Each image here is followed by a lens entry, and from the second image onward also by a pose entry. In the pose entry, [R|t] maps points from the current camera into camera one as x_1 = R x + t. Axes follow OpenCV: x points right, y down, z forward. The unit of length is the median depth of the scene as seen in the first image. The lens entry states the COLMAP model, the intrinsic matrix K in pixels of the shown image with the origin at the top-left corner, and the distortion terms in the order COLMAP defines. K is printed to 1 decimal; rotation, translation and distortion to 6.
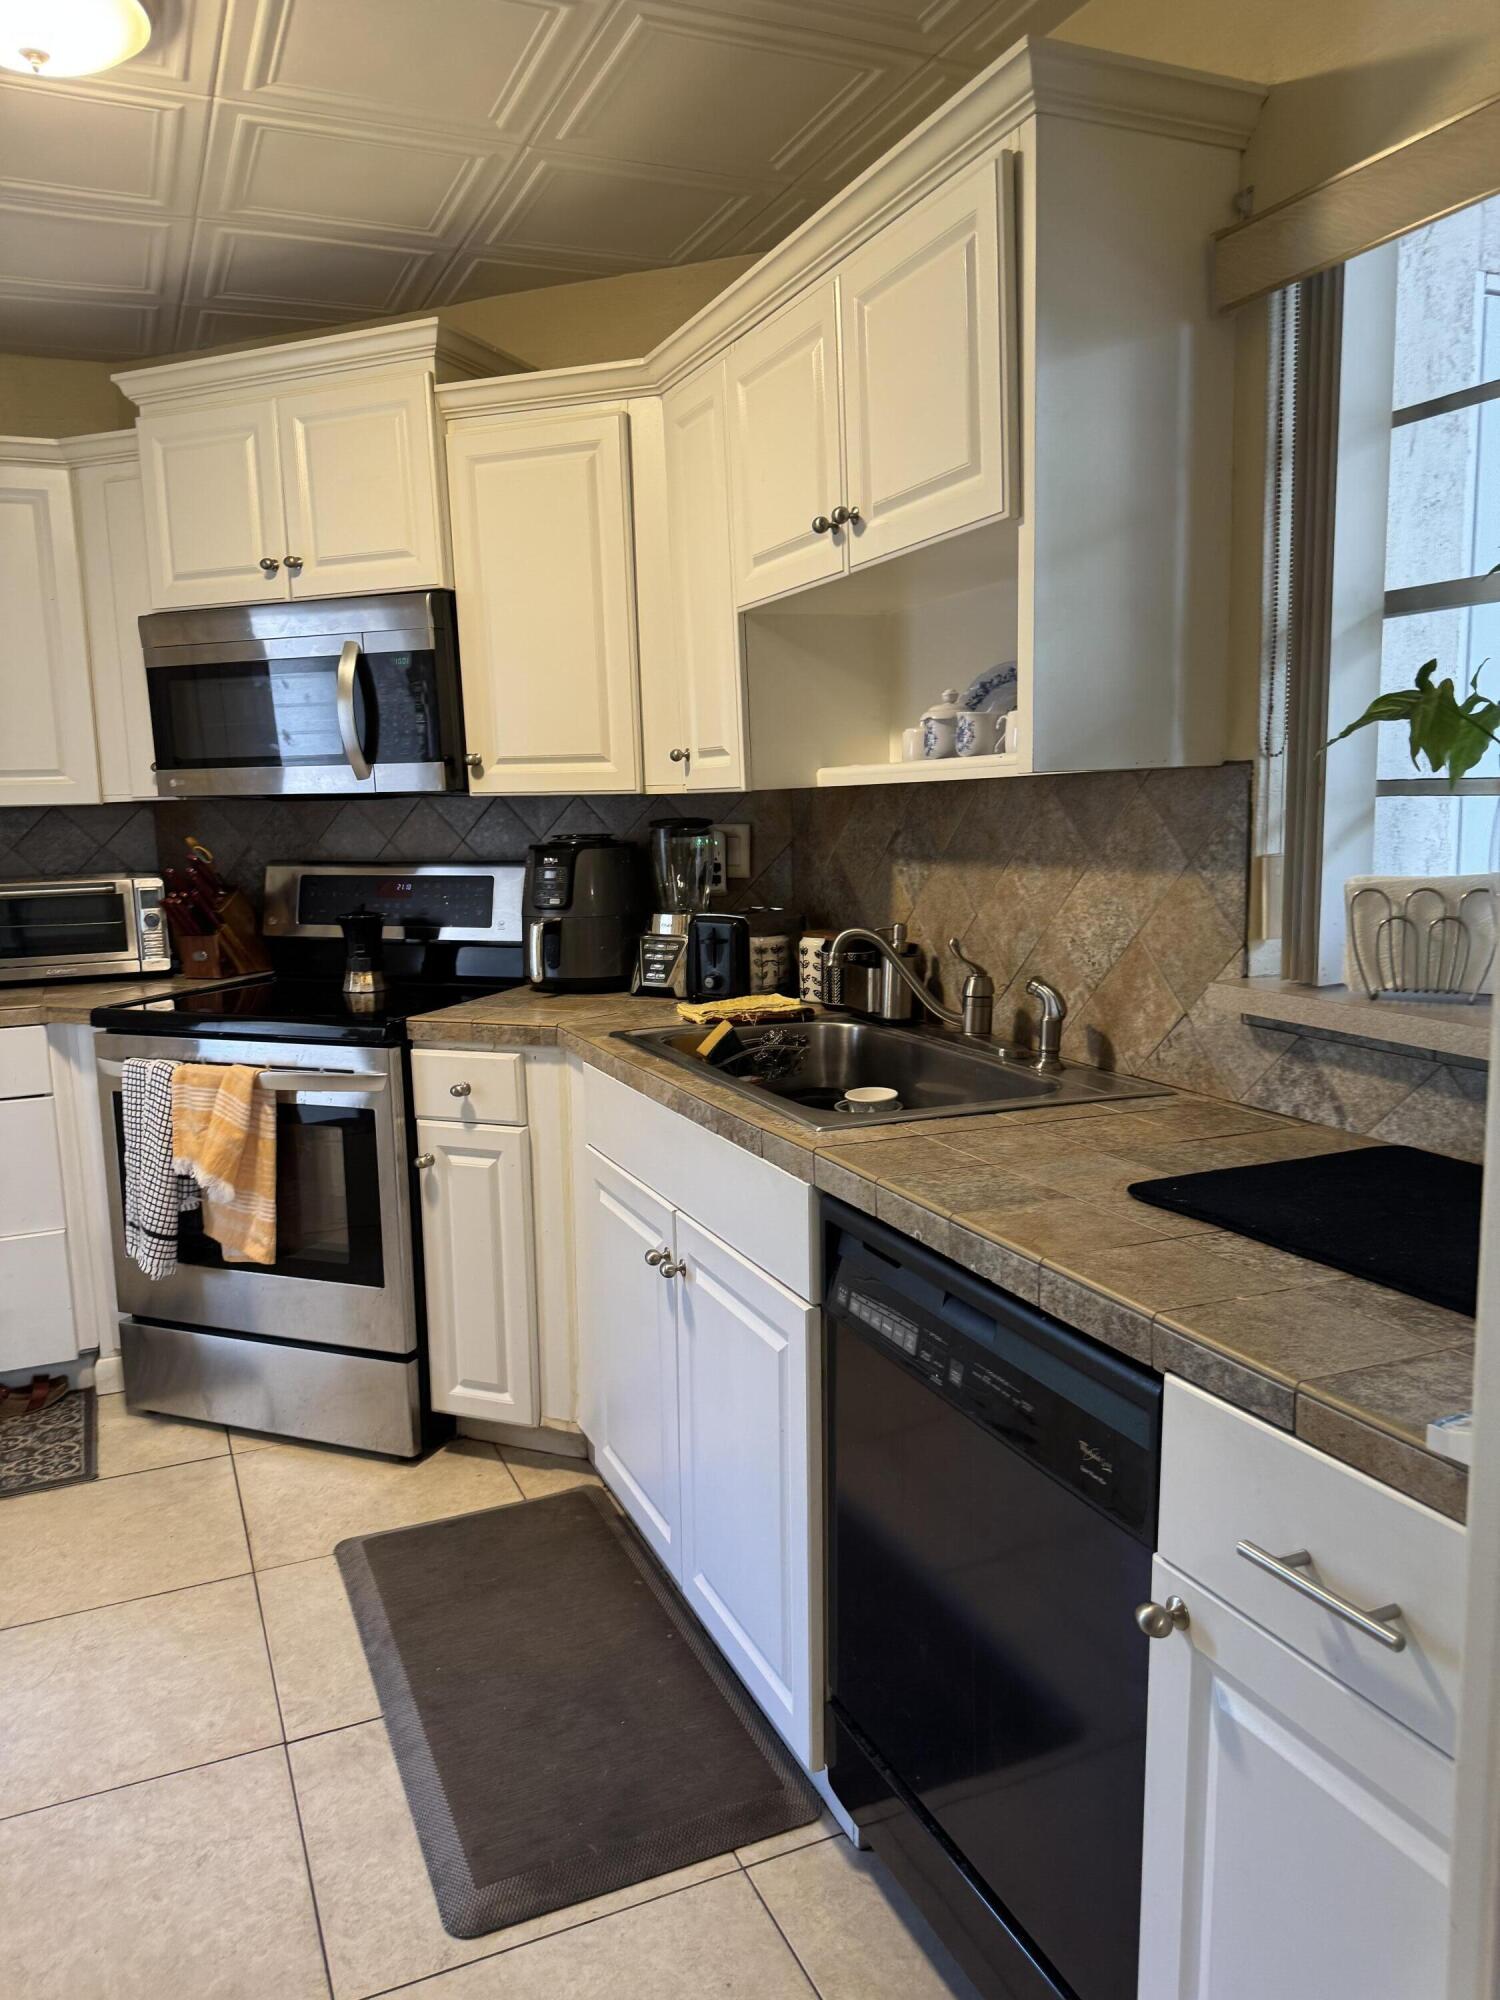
lens RADIAL K [[1405.9, 0, 740.3], [0, 1405.9, 1006.7], [0, 0, 1]] dist [0.152123, -0.275870]
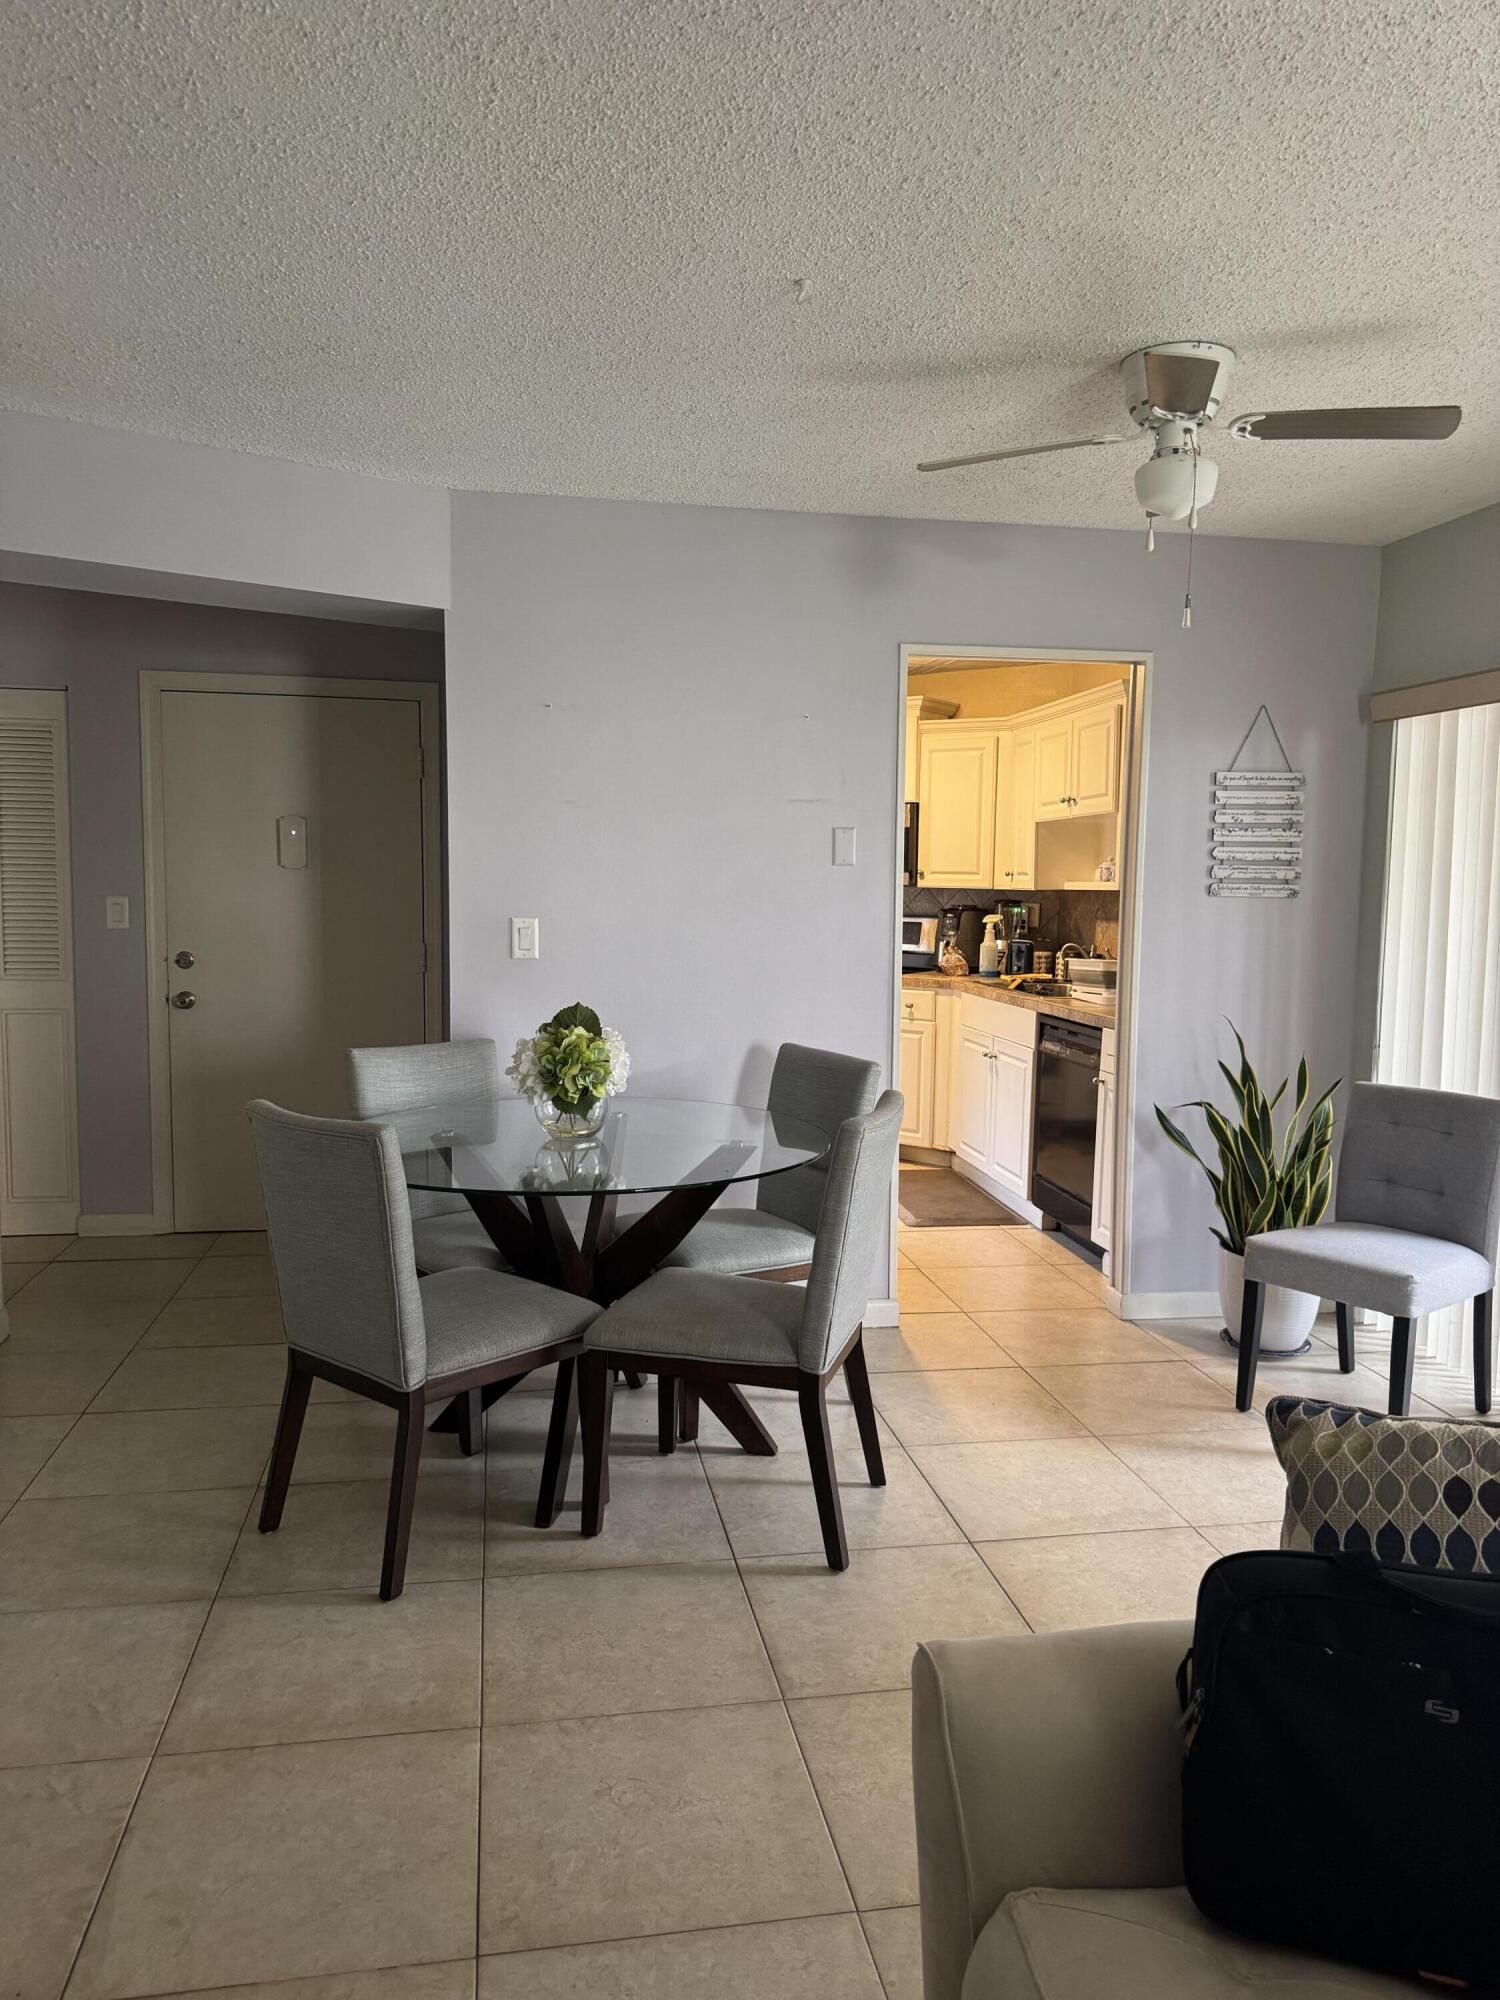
lens RADIAL K [[1407.1, 0, 740.3], [0, 1407.1, 1014.1], [0, 0, 1]] dist [0.136308, -0.220772]
pose [[0.969982, 0.062132, -0.235104, 0.092432], [-0.073333, 0.996537, -0.039193, 0.184674], [0.231855, 0.055257, 0.971180, -1.405817]]
